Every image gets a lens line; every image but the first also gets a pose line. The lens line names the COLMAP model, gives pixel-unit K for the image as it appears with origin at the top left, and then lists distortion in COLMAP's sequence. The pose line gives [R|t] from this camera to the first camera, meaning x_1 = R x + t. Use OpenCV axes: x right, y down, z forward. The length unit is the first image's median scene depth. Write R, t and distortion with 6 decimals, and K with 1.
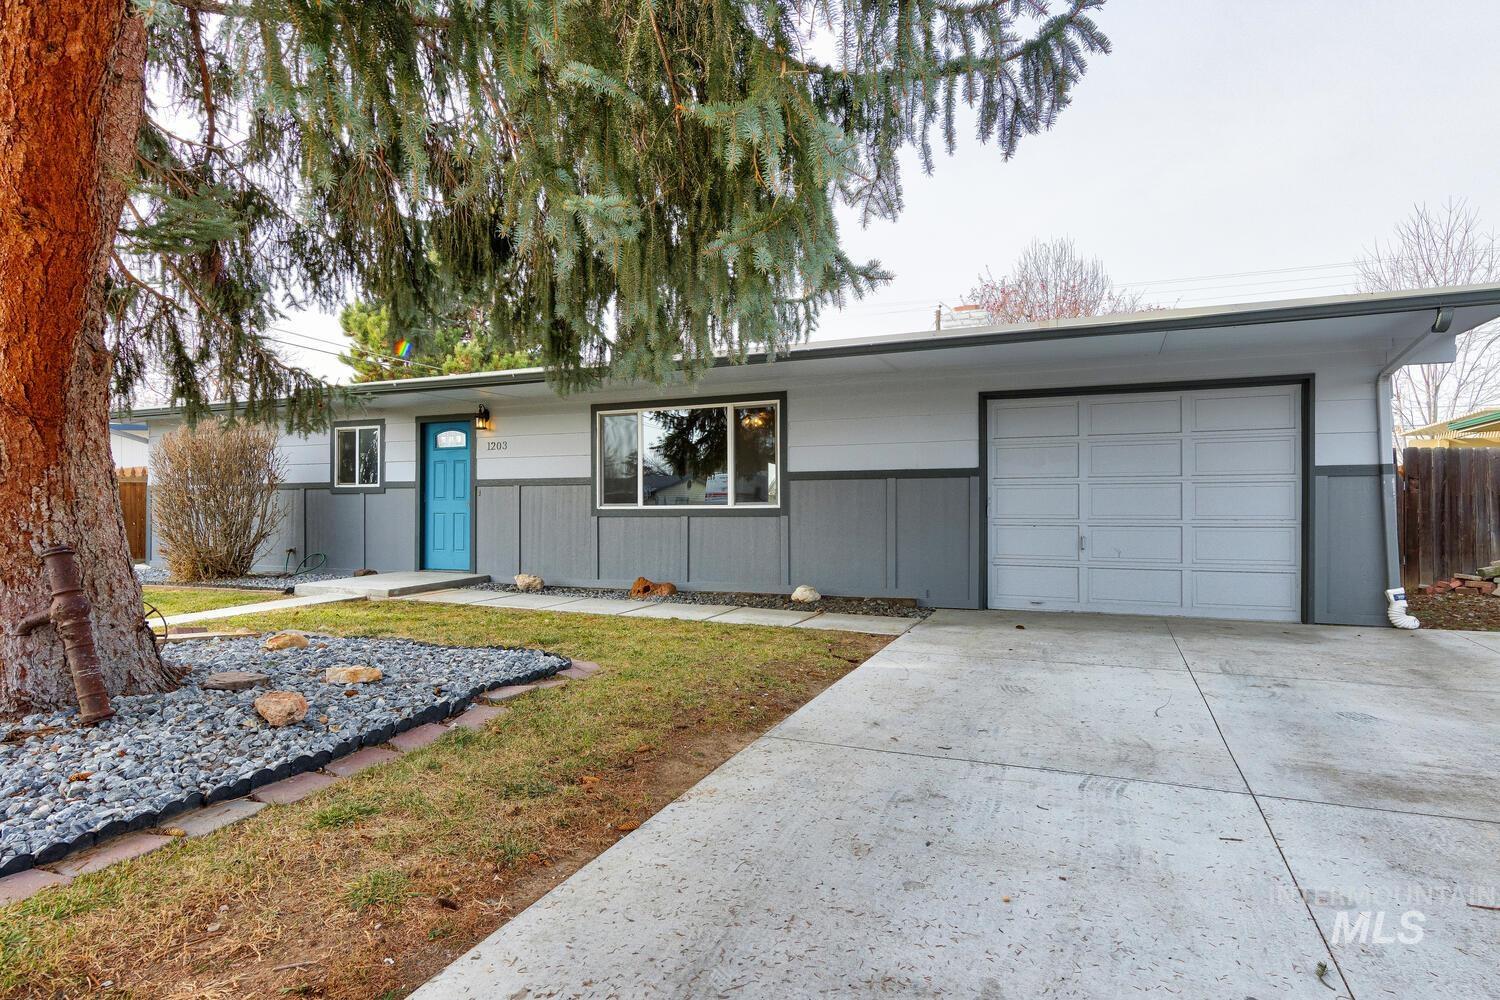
lens RADIAL K [[802.7, 0, 771.2], [0, 802.7, 506.9], [0, 0, 1]] dist [0.014017, -0.003674]
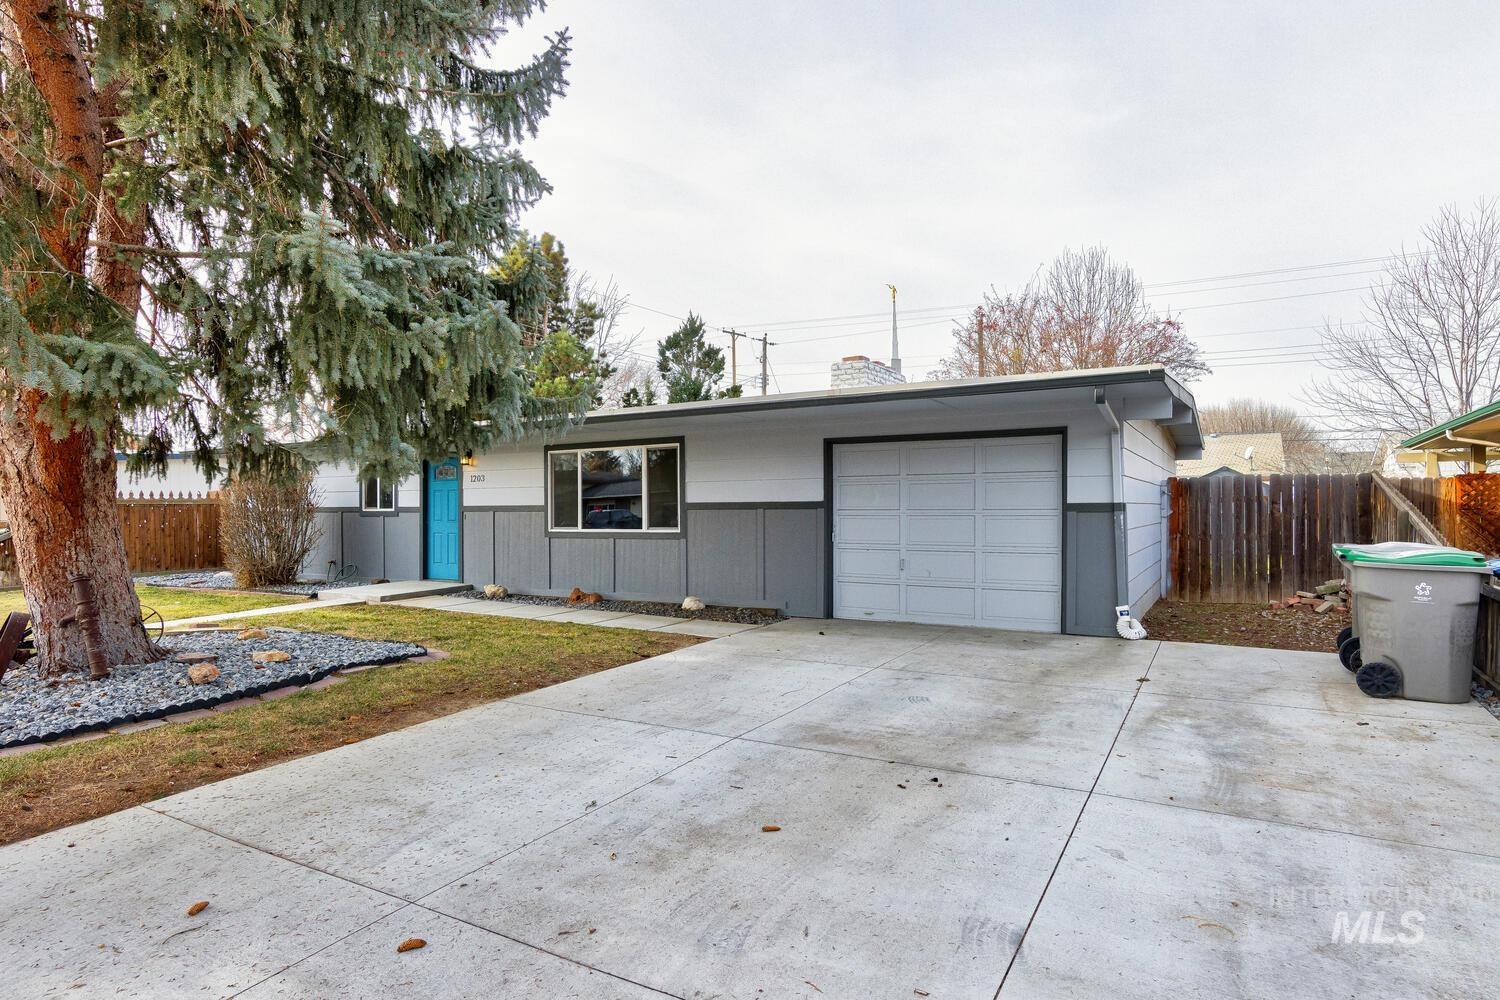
lens RADIAL K [[802.7, 0, 750.6], [0, 802.7, 516.6], [0, 0, 1]] dist [0.014017, -0.003674]
pose [[0.991765, -0.001912, -0.128055, 0.422635], [0.002822, 0.999972, 0.006923, -0.047848], [0.128038, -0.007228, 0.991743, -0.292637]]
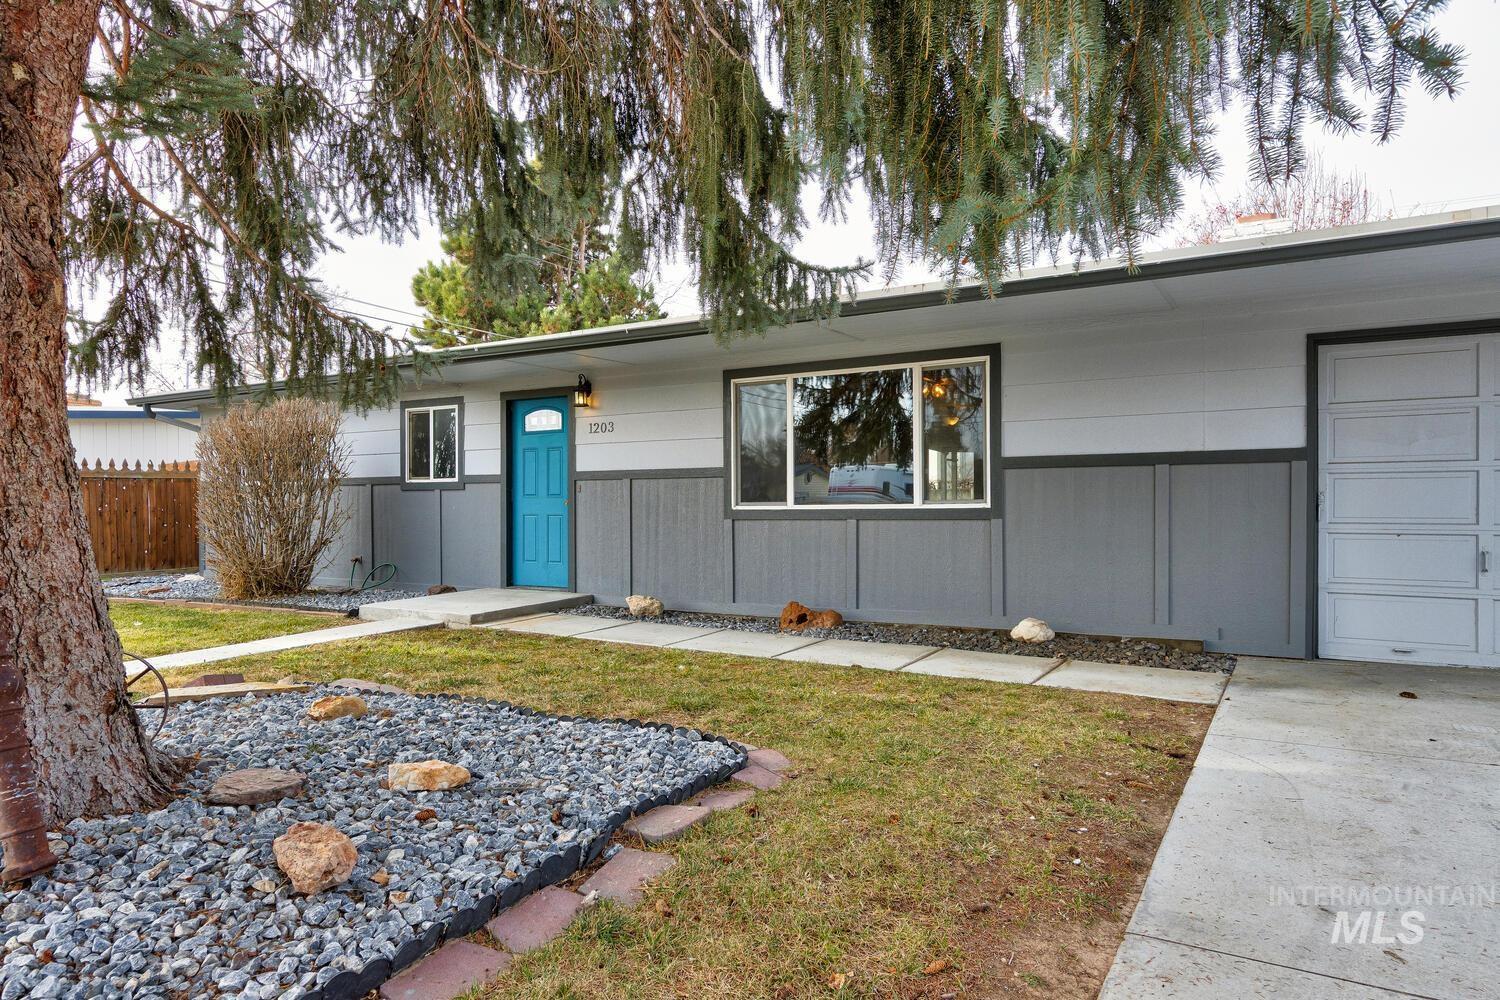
lens RADIAL K [[958.0, 0, 768.8], [0, 958.0, 512.4], [0, 0, 1]] dist [0.003315, 0.006438]
pose [[0.990629, -0.002044, -0.136565, -0.105025], [0.003485, 0.999941, 0.010309, -0.006304], [0.136536, -0.010689, 0.990577, 0.204531]]
